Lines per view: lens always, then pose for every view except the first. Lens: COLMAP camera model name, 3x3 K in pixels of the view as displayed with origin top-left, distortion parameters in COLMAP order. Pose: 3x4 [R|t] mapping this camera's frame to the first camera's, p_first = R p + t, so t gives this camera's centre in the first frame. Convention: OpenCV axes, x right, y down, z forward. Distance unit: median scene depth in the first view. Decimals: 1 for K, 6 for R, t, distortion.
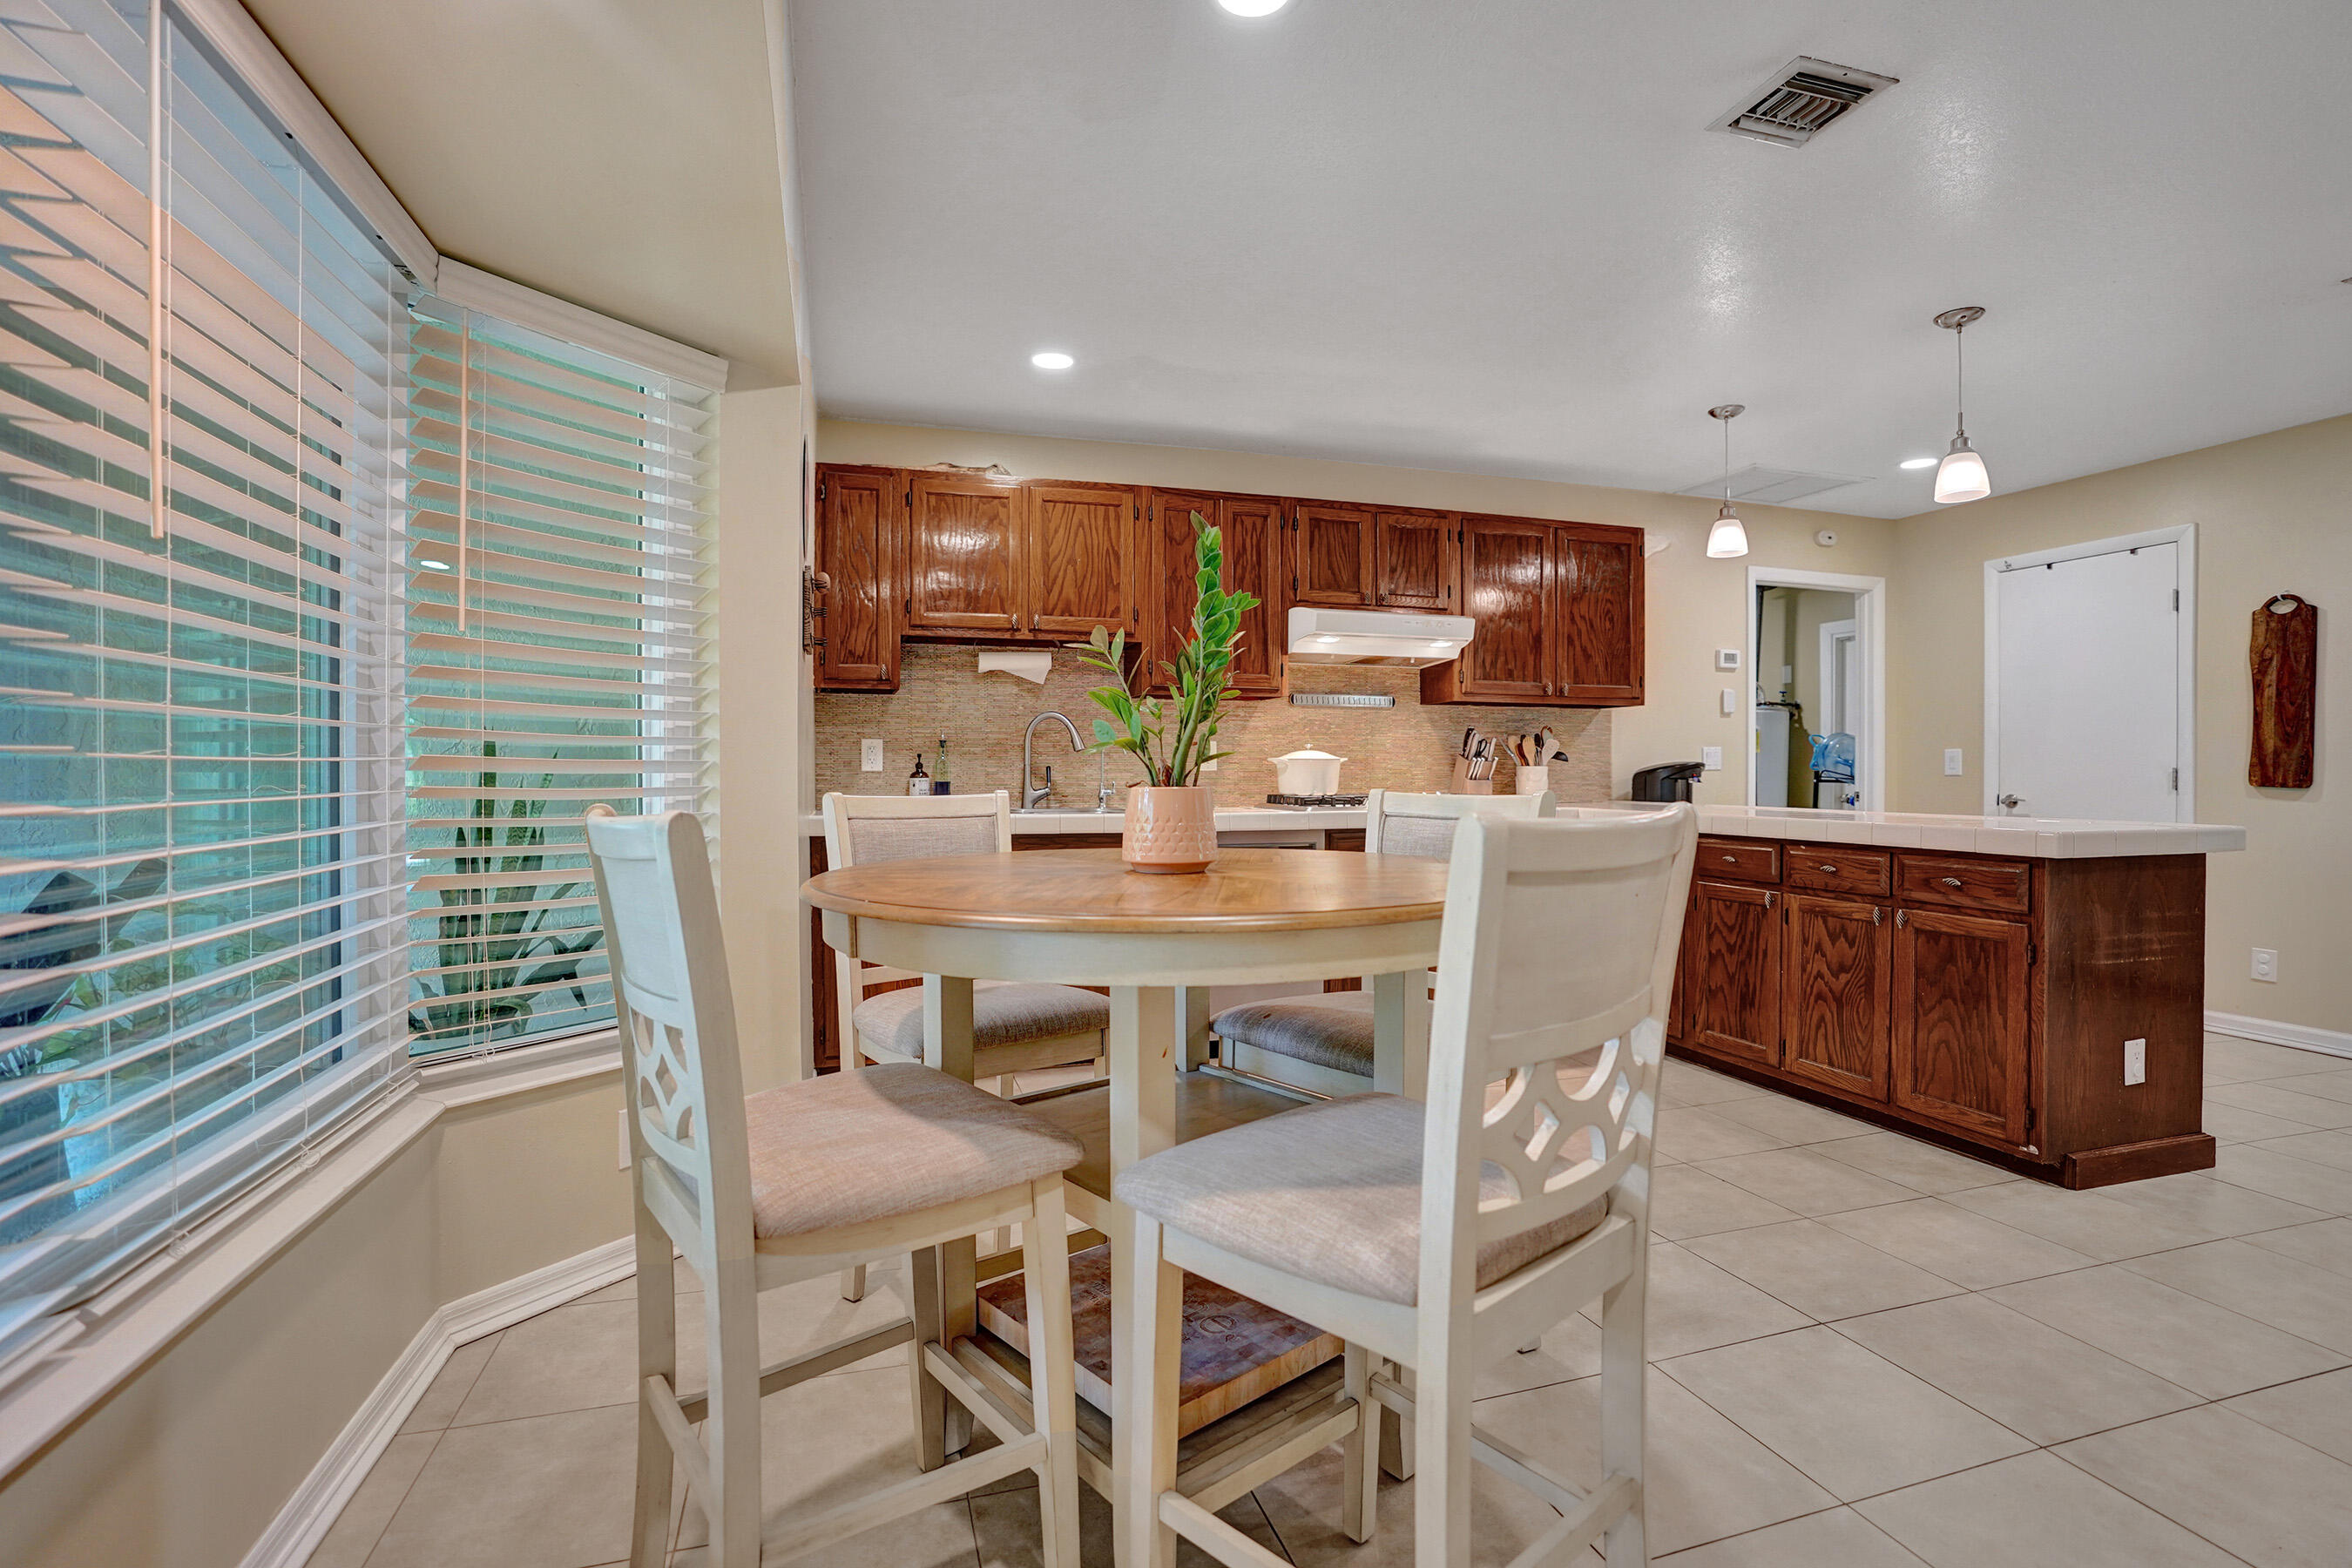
lens RADIAL K [[1097.4, 0, 1169.5], [0, 1097.4, 784.2], [0, 0, 1]] dist [-0.044644, 0.009598]
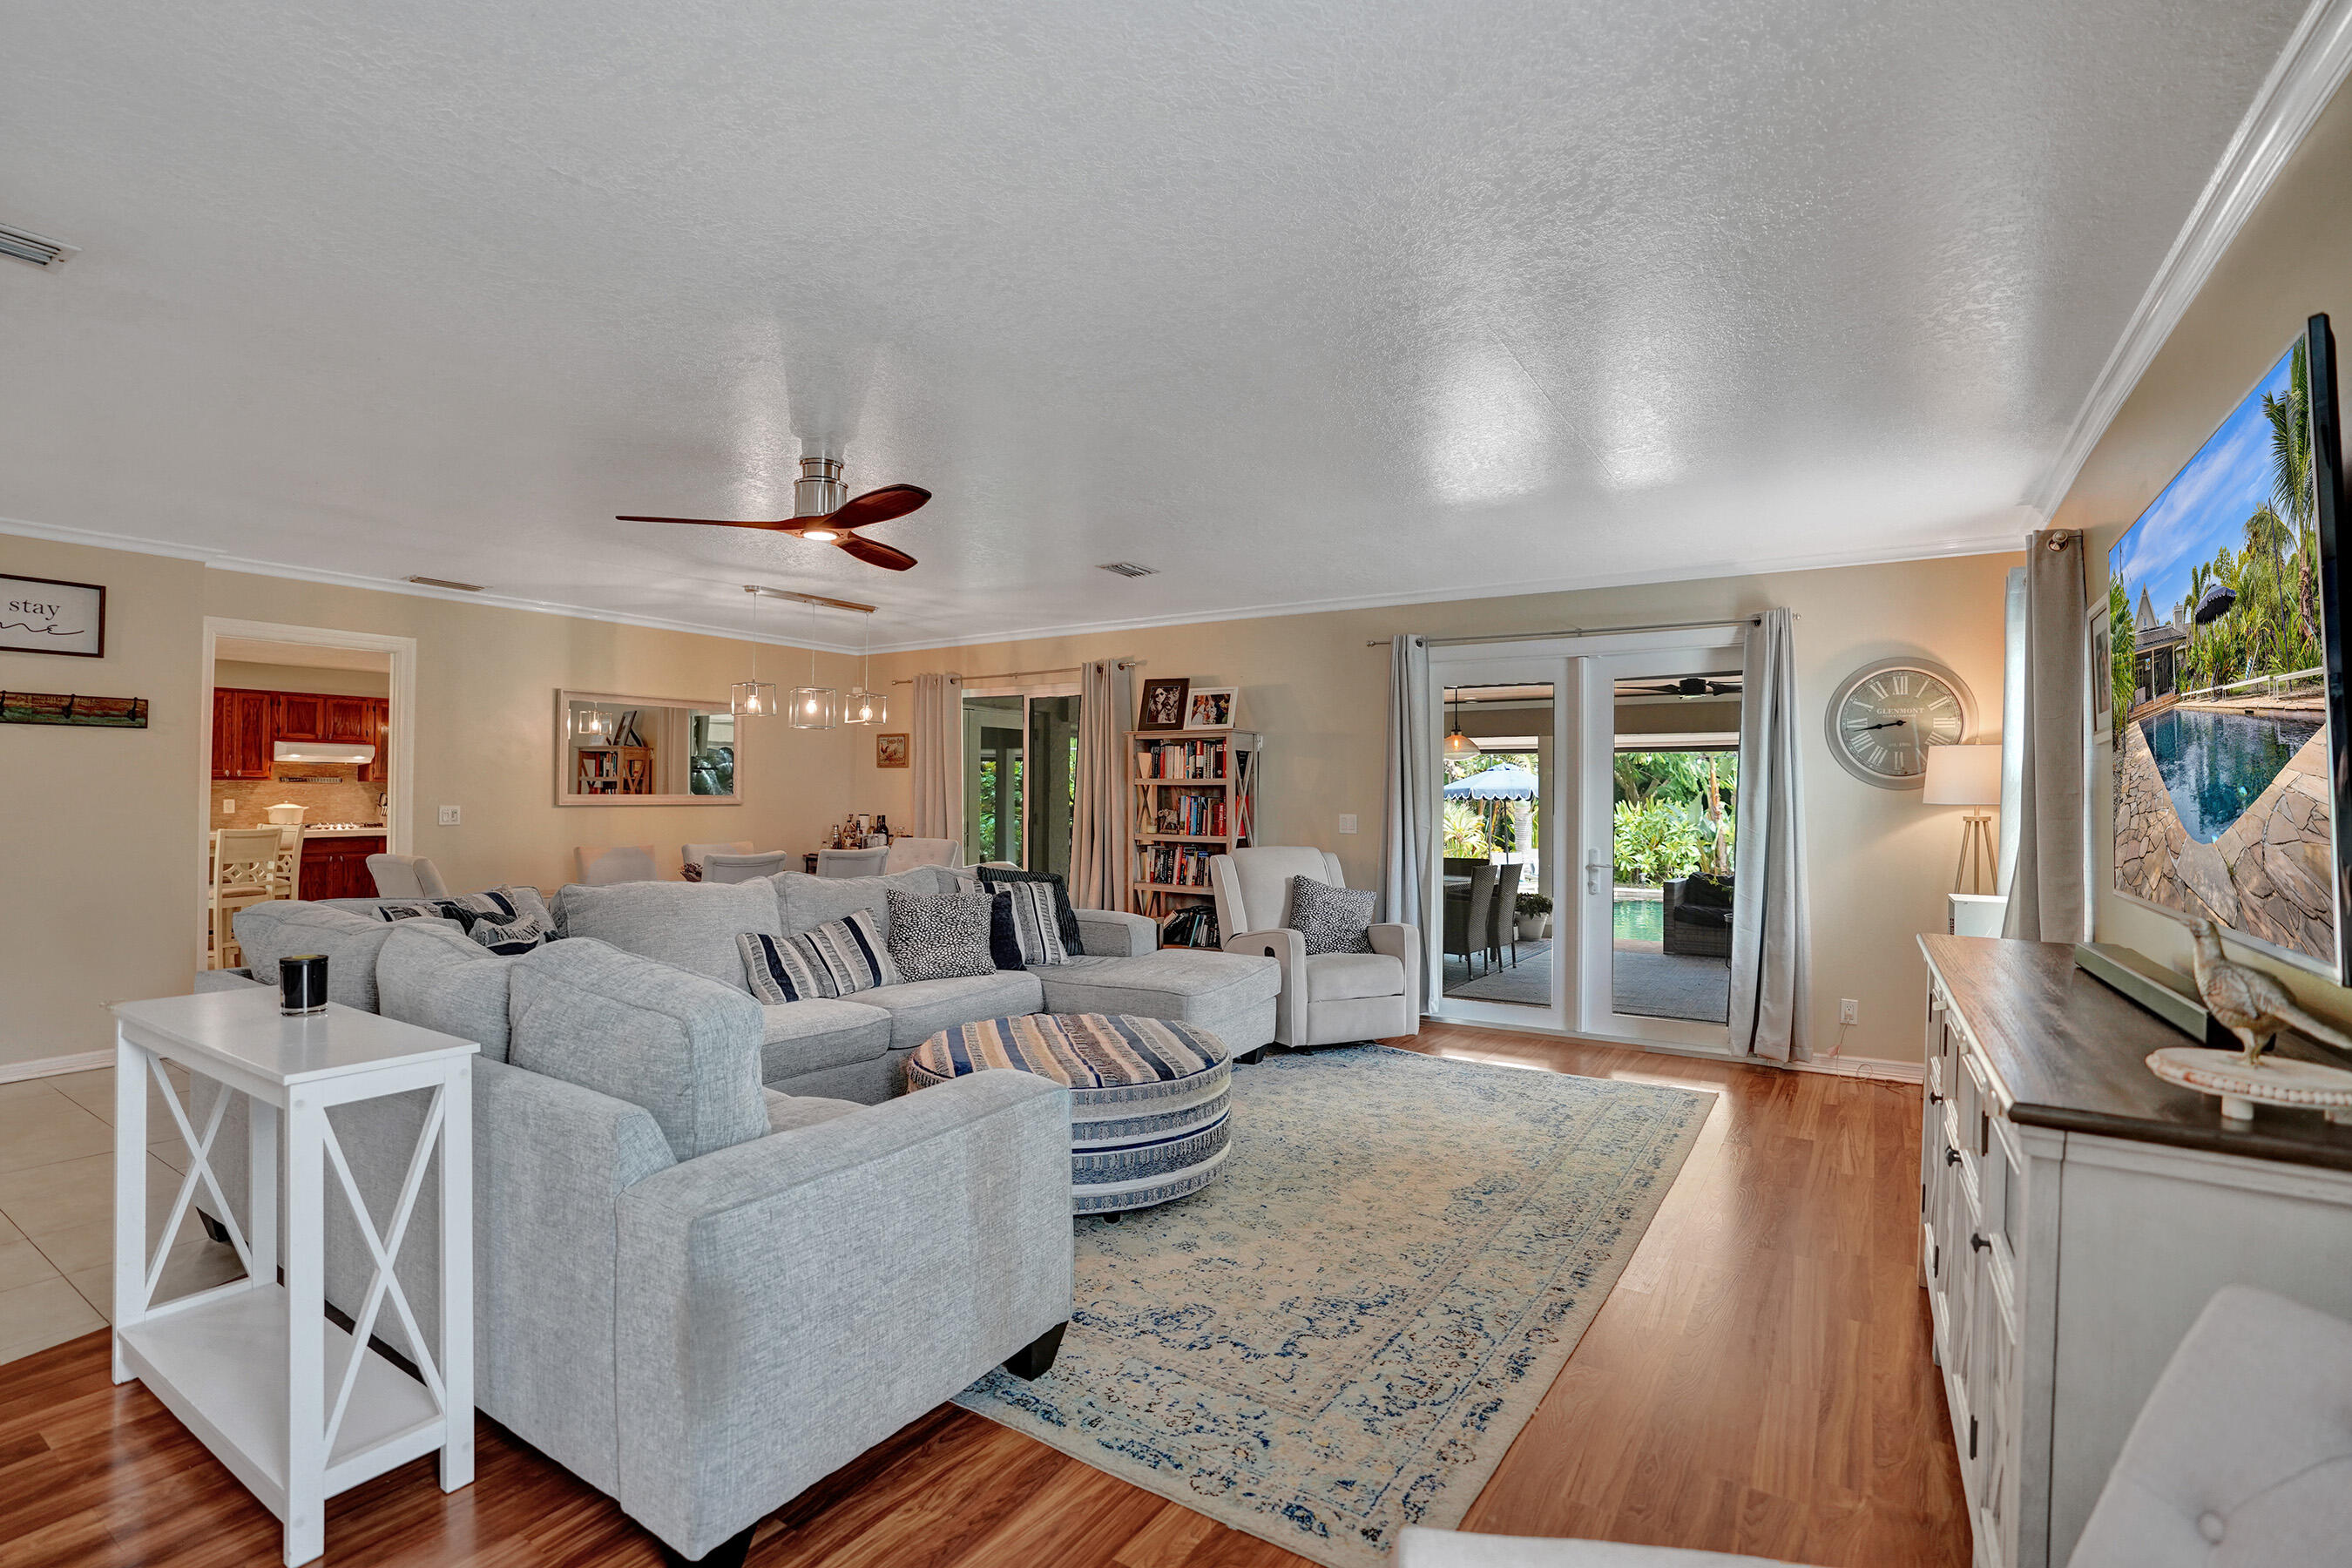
lens RADIAL K [[1097.4, 0, 1177.7], [0, 1097.4, 784.6], [0, 0, 1]] dist [-0.044644, 0.009598]
pose [[0.762193, 0.013881, 0.647201, 0.108566], [0.002358, 0.999704, -0.024218, -0.013712], [-0.647346, 0.019985, 0.761934, -1.936425]]
